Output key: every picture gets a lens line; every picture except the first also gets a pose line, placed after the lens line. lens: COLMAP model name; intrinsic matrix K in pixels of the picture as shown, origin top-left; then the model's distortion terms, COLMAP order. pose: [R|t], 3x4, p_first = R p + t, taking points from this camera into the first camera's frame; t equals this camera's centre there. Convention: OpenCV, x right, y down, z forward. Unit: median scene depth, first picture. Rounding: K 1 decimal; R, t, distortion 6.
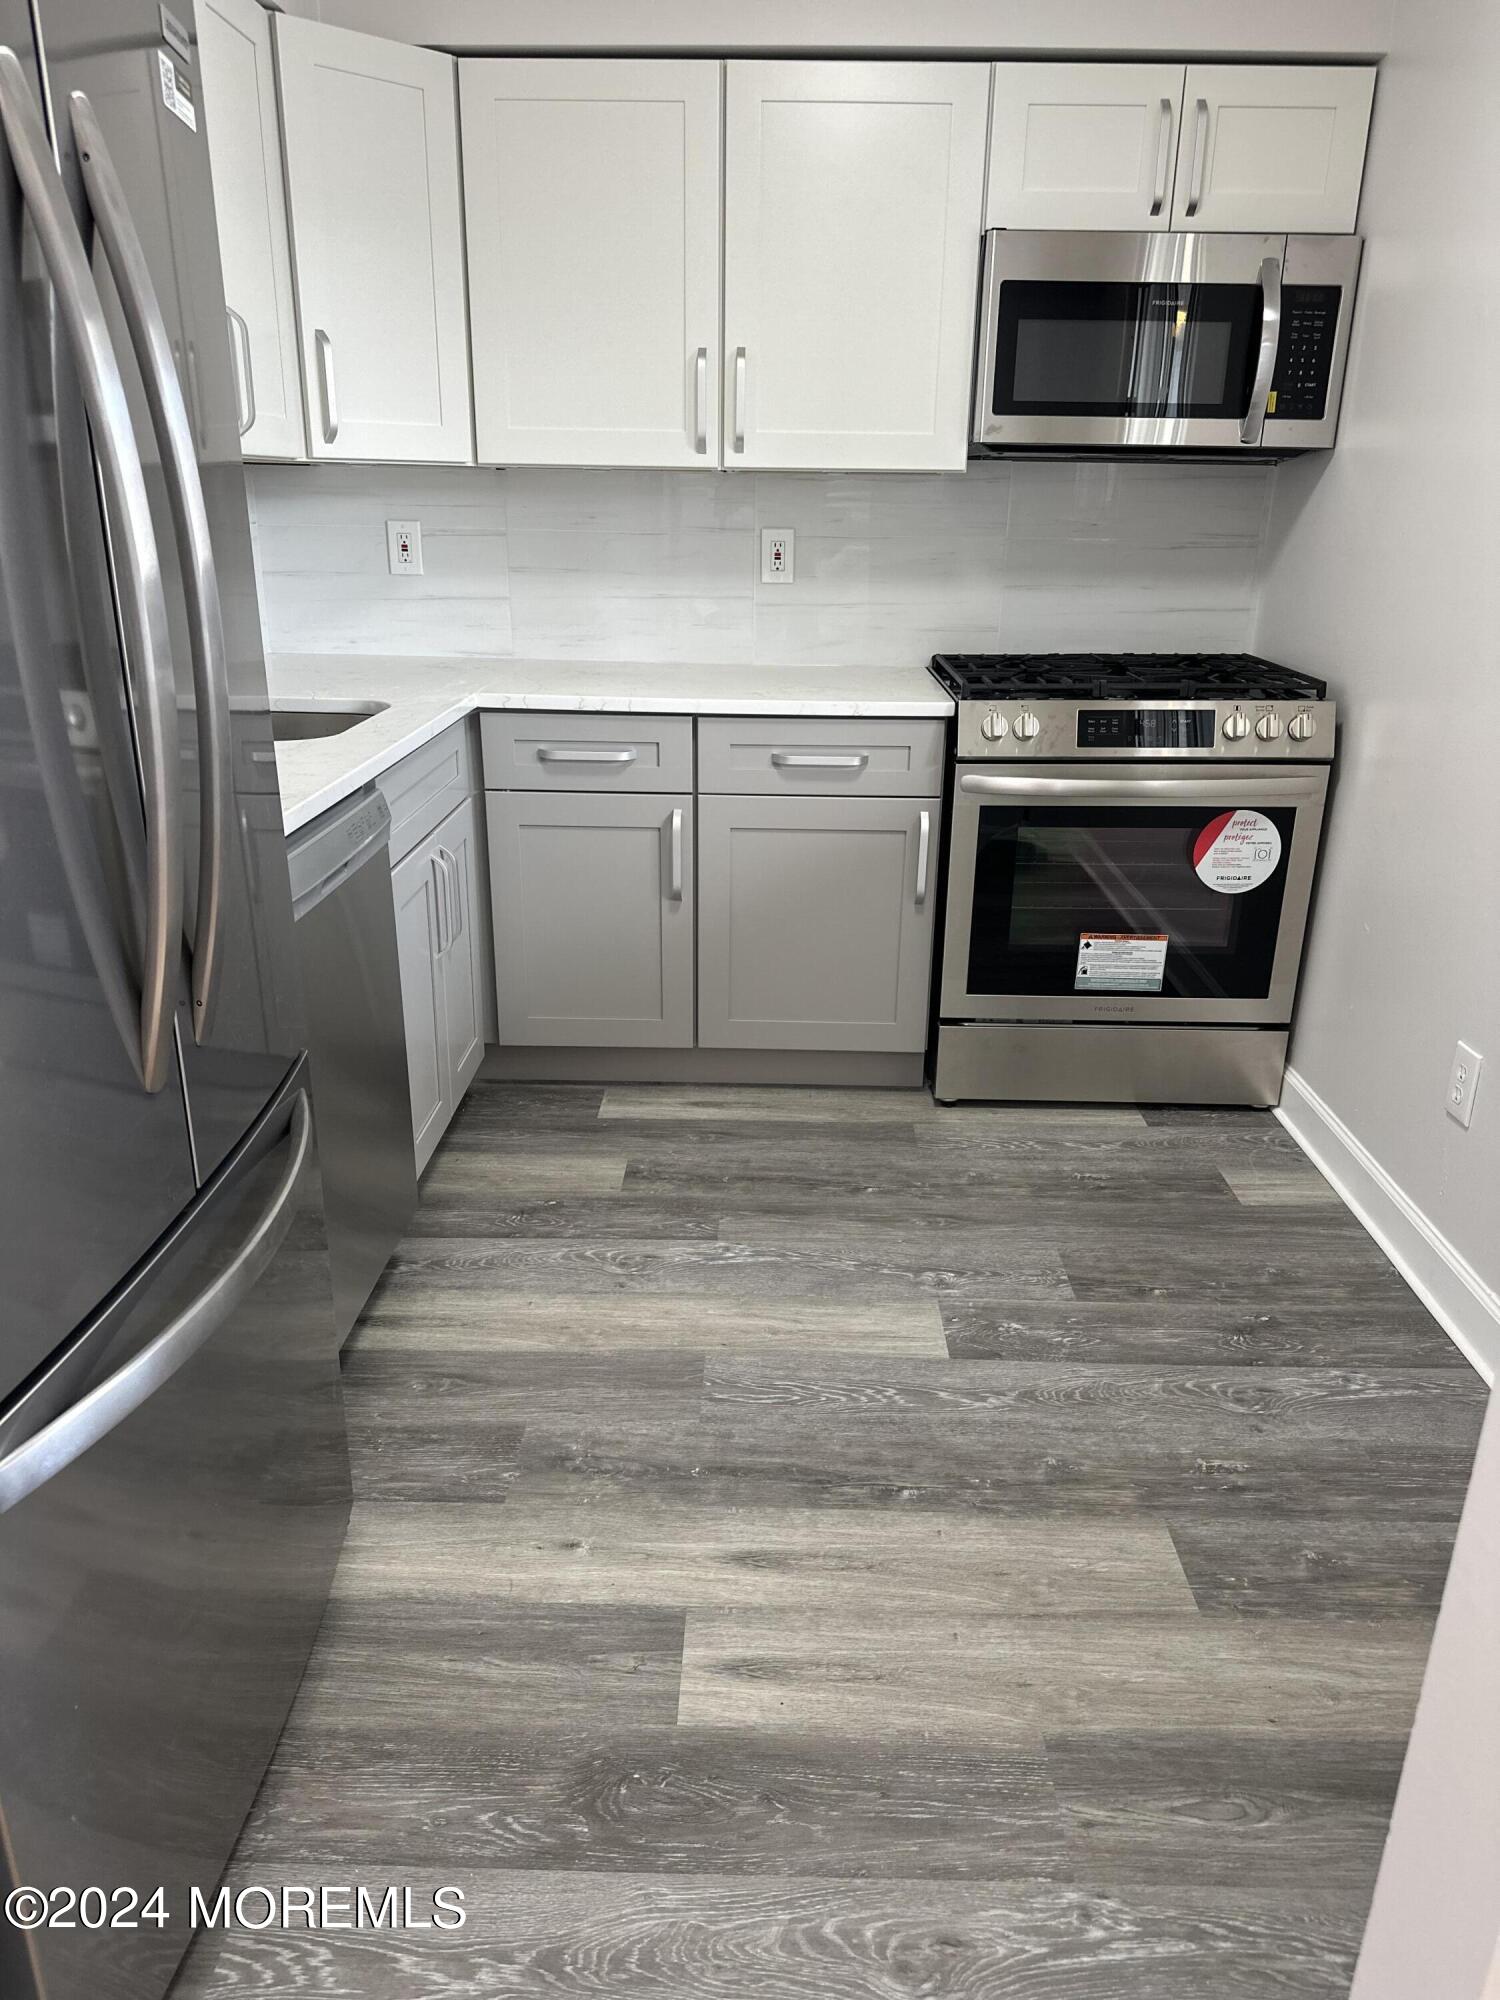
lens RADIAL K [[1406.1, 0, 735.1], [0, 1406.1, 1014.6], [0, 0, 1]] dist [0.061102, -0.083929]
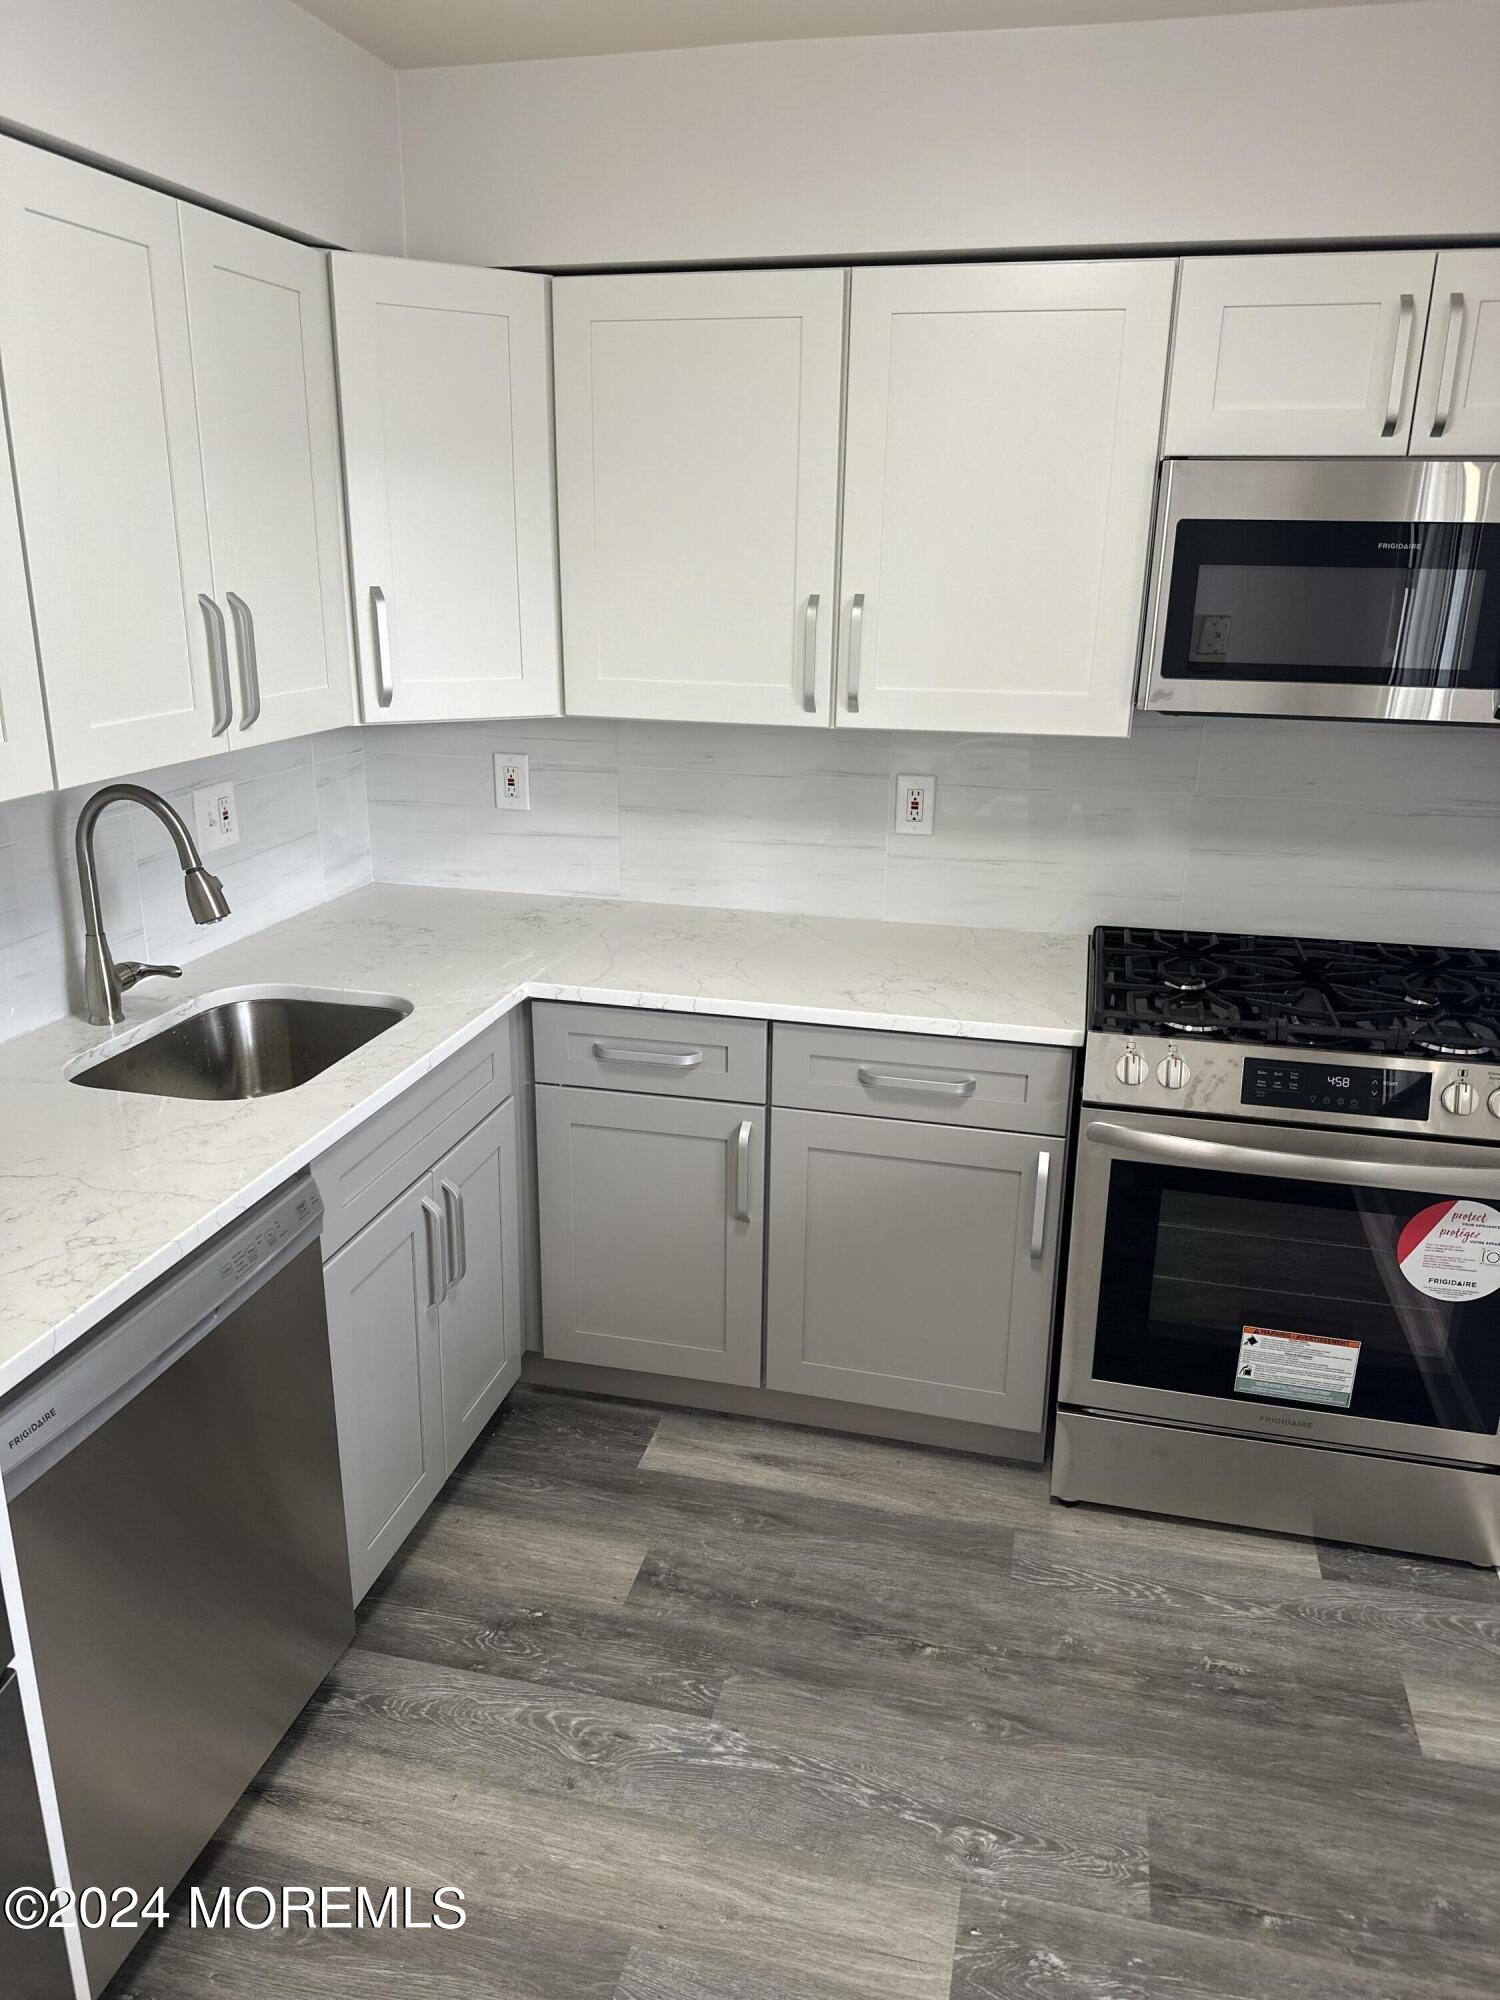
lens RADIAL K [[1406.1, 0, 740.4], [0, 1406.1, 1001.7], [0, 0, 1]] dist [0.061102, -0.083929]
pose [[0.977231, 0.066900, -0.201354, 0.123087], [-0.075061, 0.996627, -0.033160, -0.195014], [0.198456, 0.047519, 0.978957, 0.170776]]
